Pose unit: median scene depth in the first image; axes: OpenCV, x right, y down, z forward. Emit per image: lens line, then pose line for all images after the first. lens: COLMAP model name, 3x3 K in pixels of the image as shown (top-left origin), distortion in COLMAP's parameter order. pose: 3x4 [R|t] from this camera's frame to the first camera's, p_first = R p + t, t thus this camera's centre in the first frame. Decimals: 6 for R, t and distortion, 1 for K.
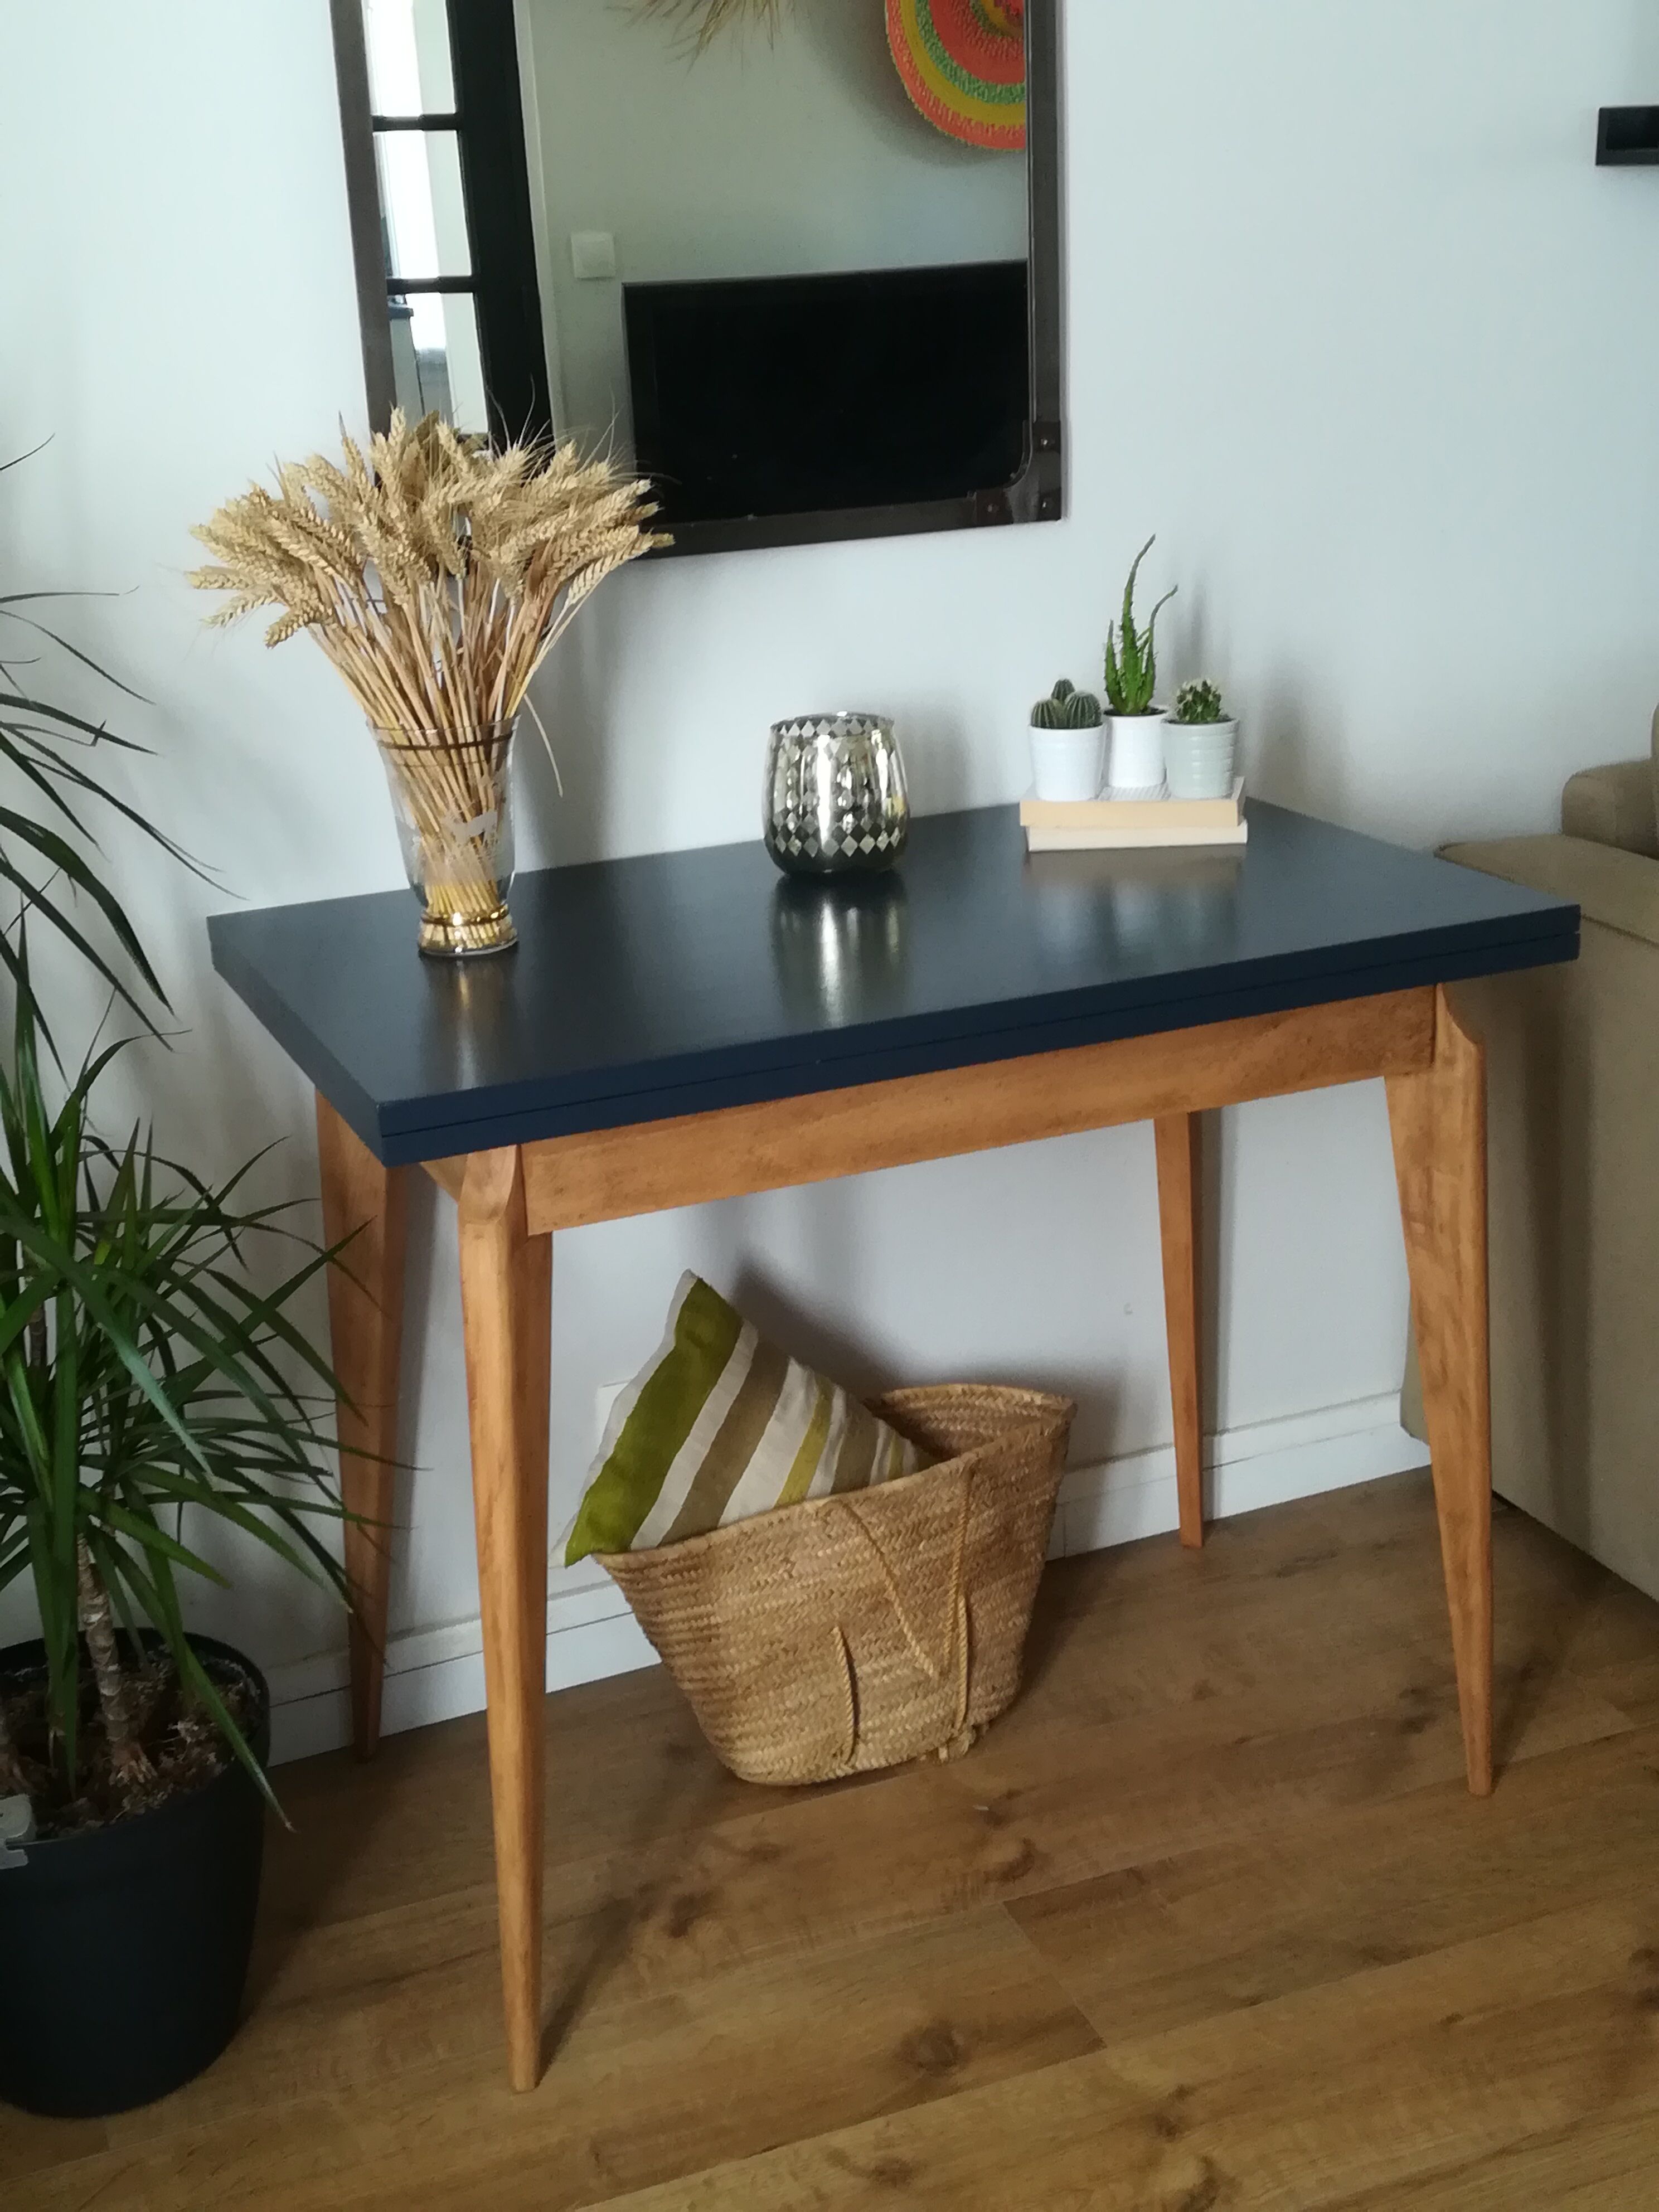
lens RADIAL K [[2693.8, 0, 850.5], [0, 2693.8, 1115.4], [0, 0, 1]] dist [0.036450, 0.000000]
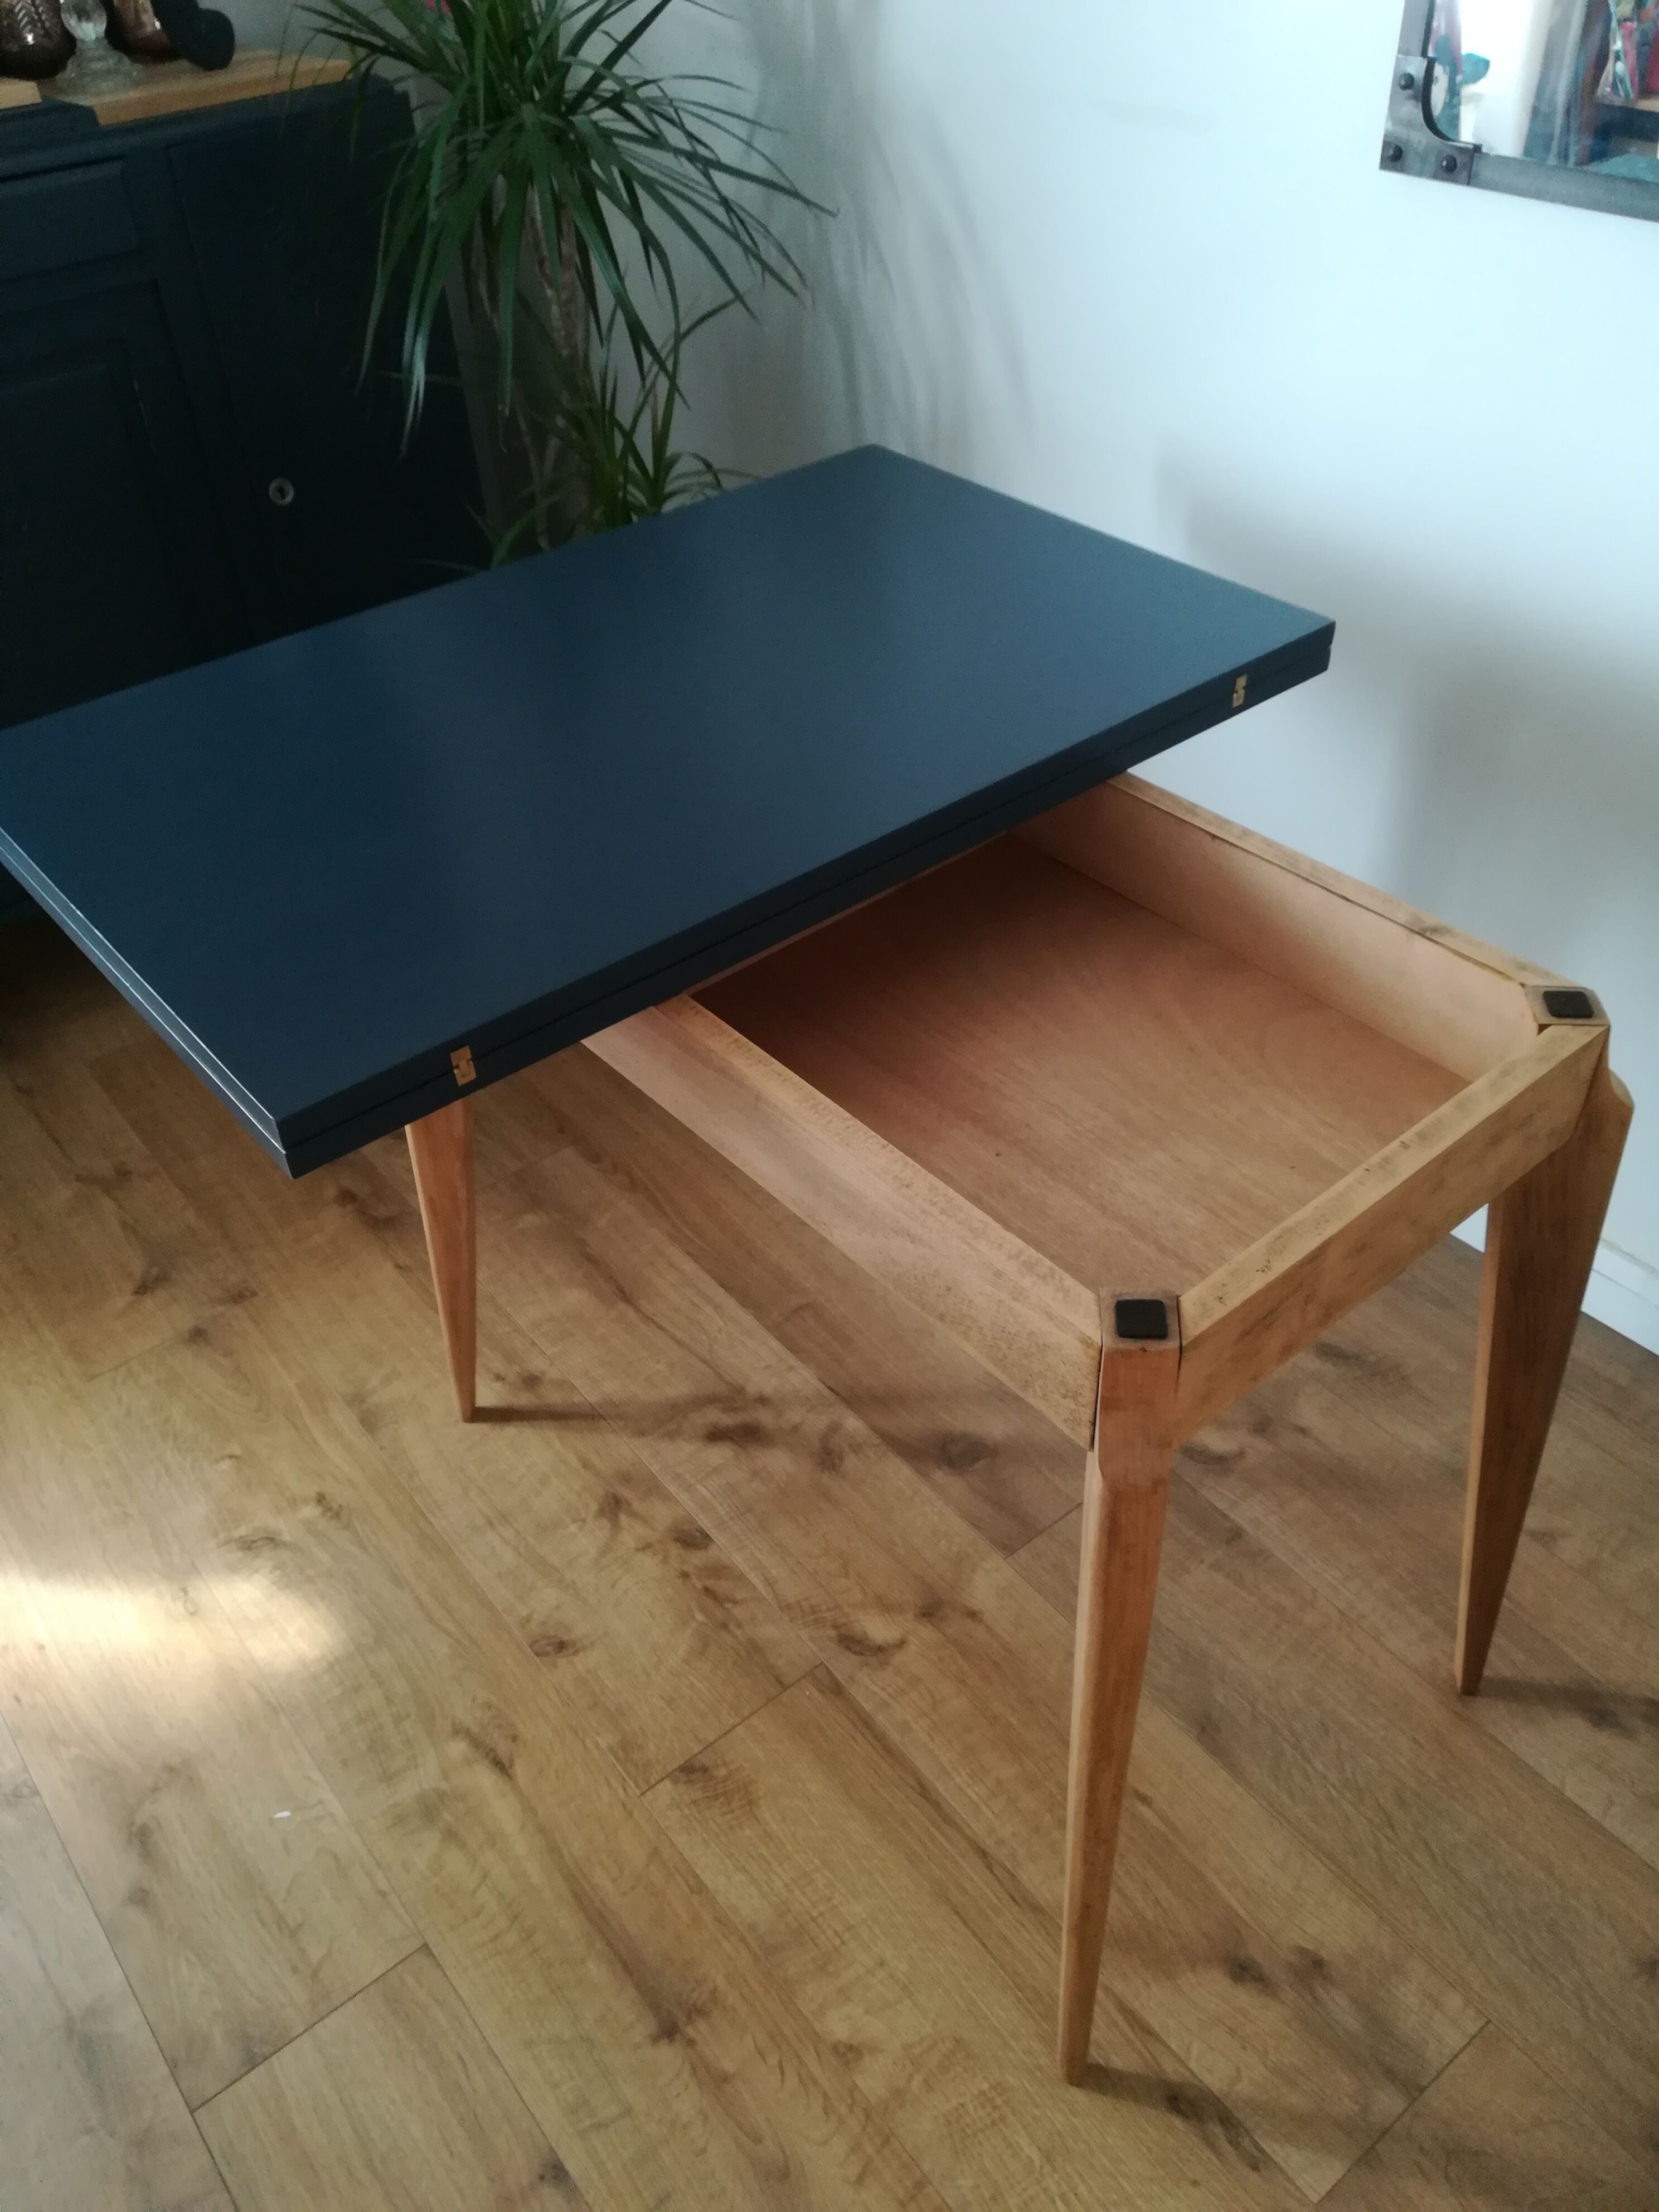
lens RADIAL K [[1732.0, 0, 821.1], [0, 1732.0, 1118.6], [0, 0, 1]] dist [0.031554, -0.055336]
pose [[0.284180, 0.642226, -0.711890, 0.476844], [-0.283951, 0.765569, 0.577301, -0.239793], [0.915758, 0.038084, 0.399920, 0.536000]]
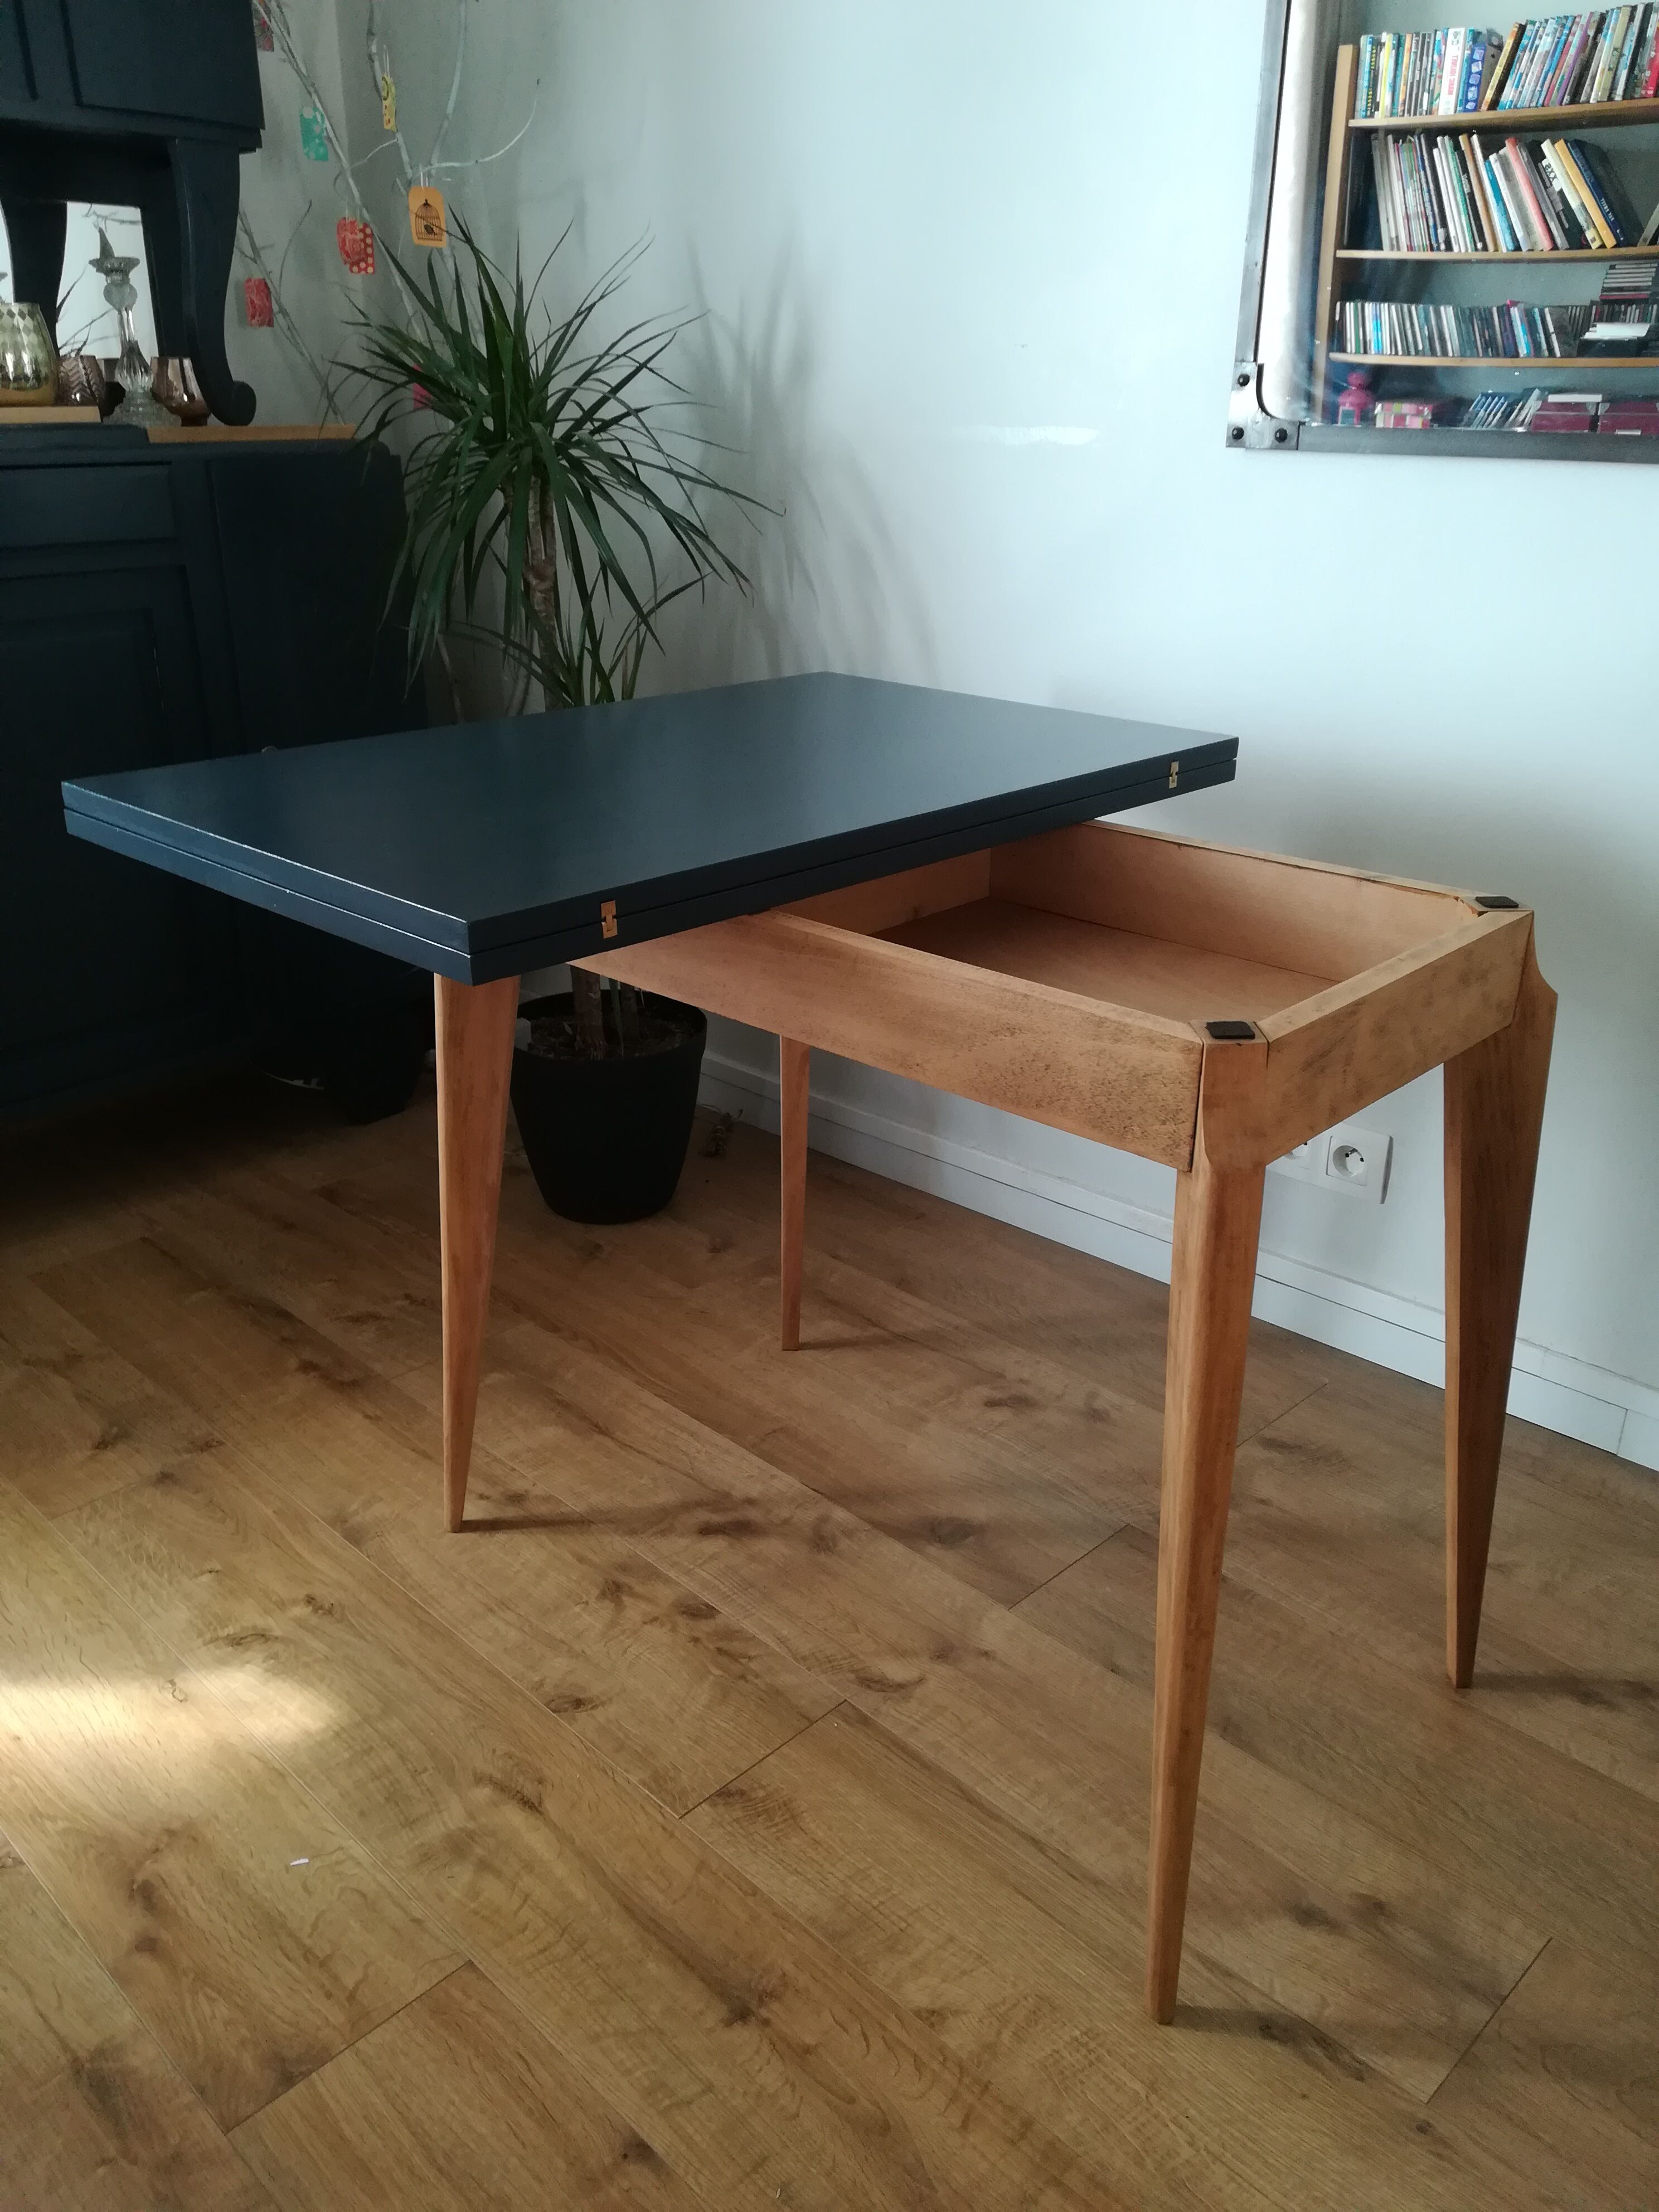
lens RADIAL K [[1732.0, 0, 819.1], [0, 1732.0, 1113.8], [0, 0, 1]] dist [0.031554, -0.055336]
pose [[0.392750, 0.396327, -0.829863, 0.605554], [-0.318733, 0.905105, 0.281415, -0.072219], [0.862645, 0.153979, 0.481802, 0.439651]]
